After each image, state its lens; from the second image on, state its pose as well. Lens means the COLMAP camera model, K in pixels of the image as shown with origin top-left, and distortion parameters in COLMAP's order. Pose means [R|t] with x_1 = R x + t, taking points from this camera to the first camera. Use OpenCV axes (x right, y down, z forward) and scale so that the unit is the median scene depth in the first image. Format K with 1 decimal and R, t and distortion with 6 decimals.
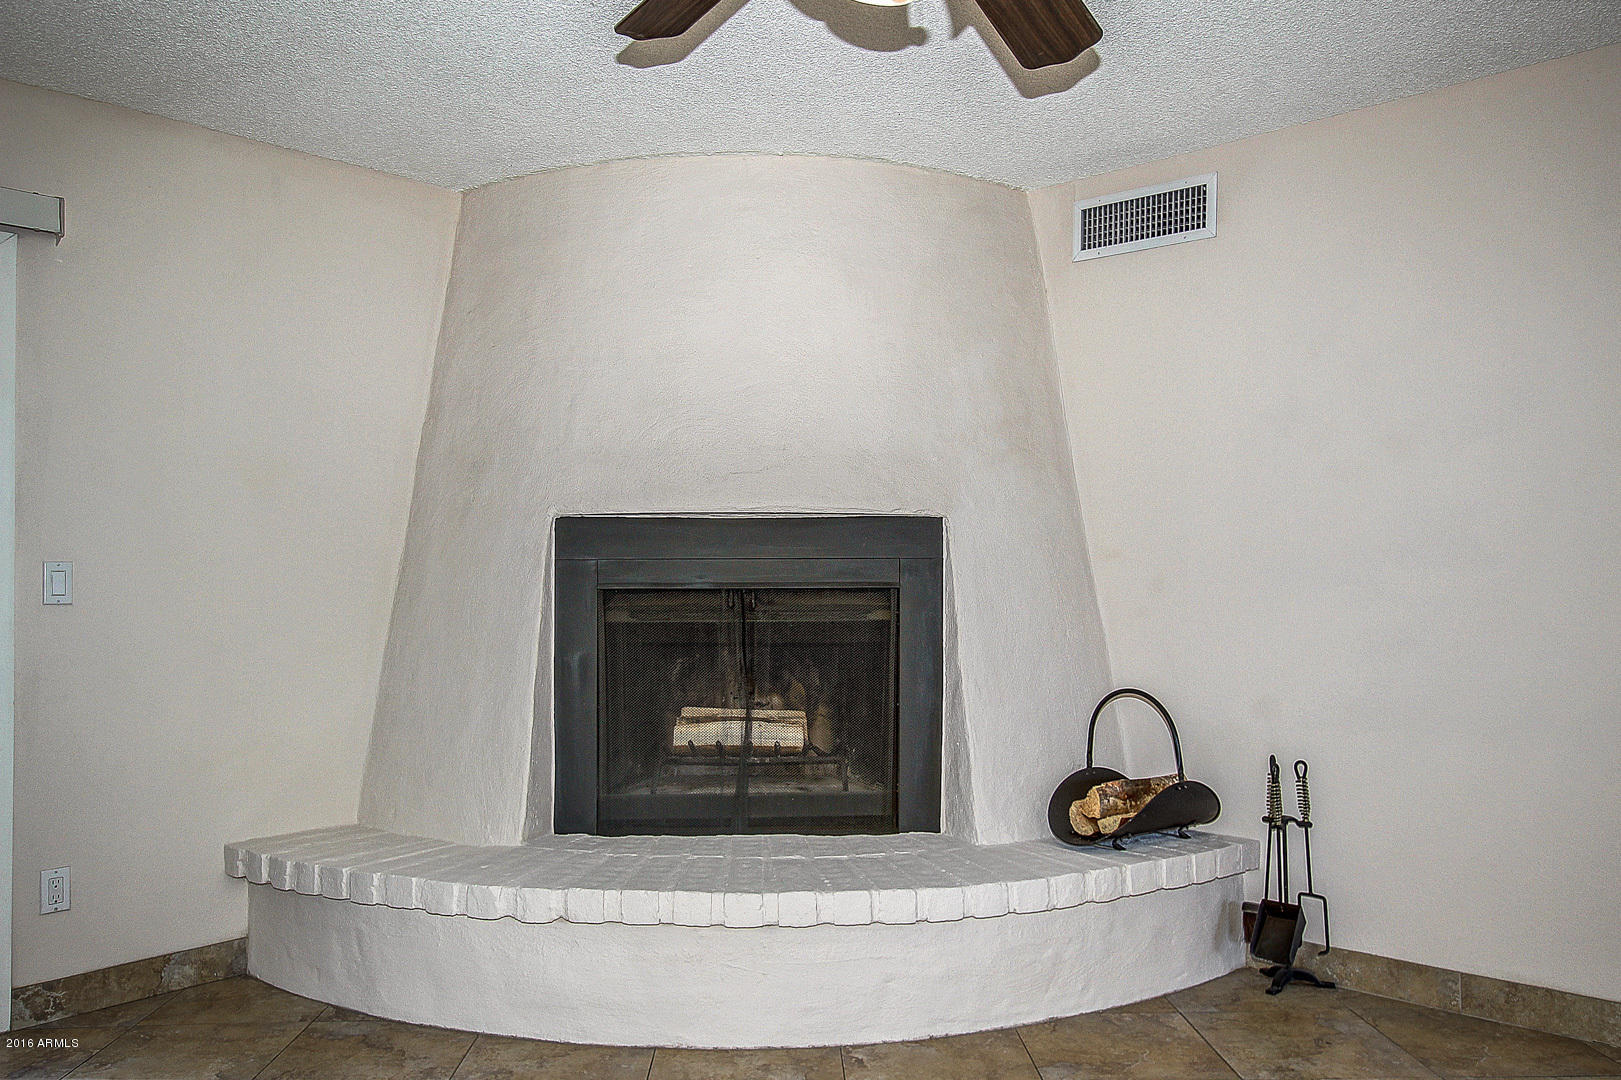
lens RADIAL K [[1292.3, 0, 813.1], [0, 1292.3, 535.6], [0, 0, 1]] dist [-0.004627, 0.037561]
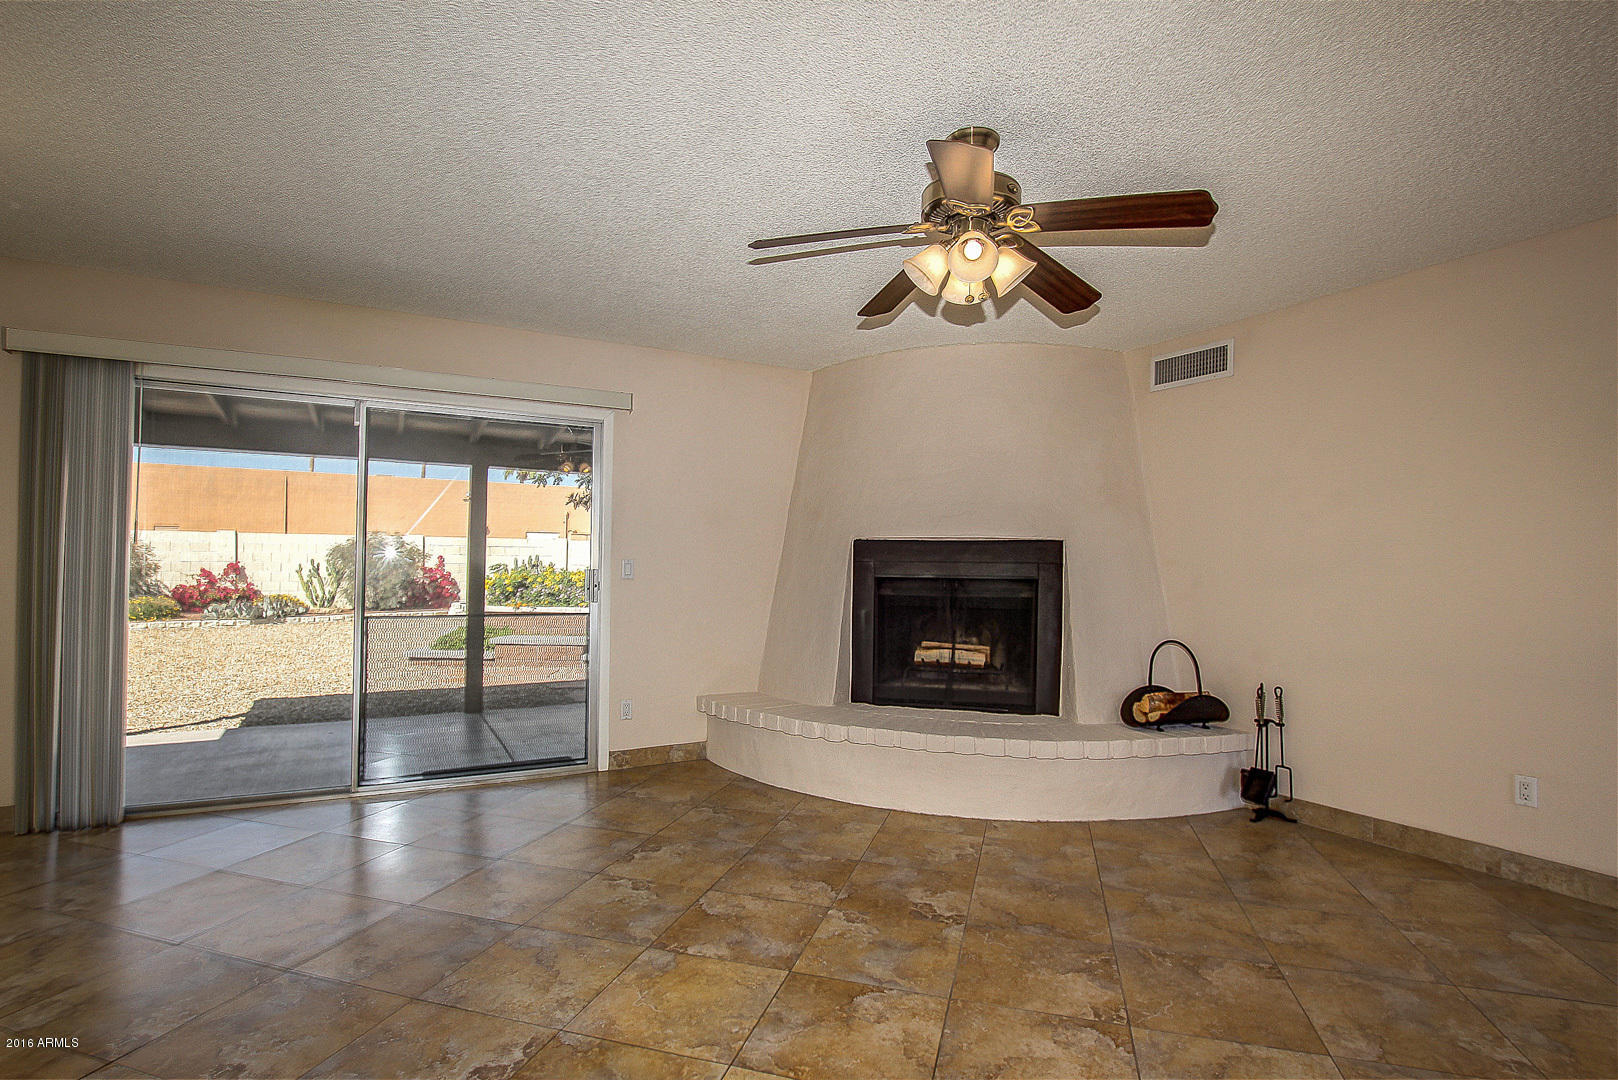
lens RADIAL K [[784.3, 0, 809.7], [0, 784.3, 544.7], [0, 0, 1]] dist [0.003177, 0.000496]
pose [[0.953838, 0.005581, -0.300271, 0.096261], [-0.005854, 0.999983, -0.000009, -0.007093], [0.300266, 0.001767, 0.953854, -0.151058]]
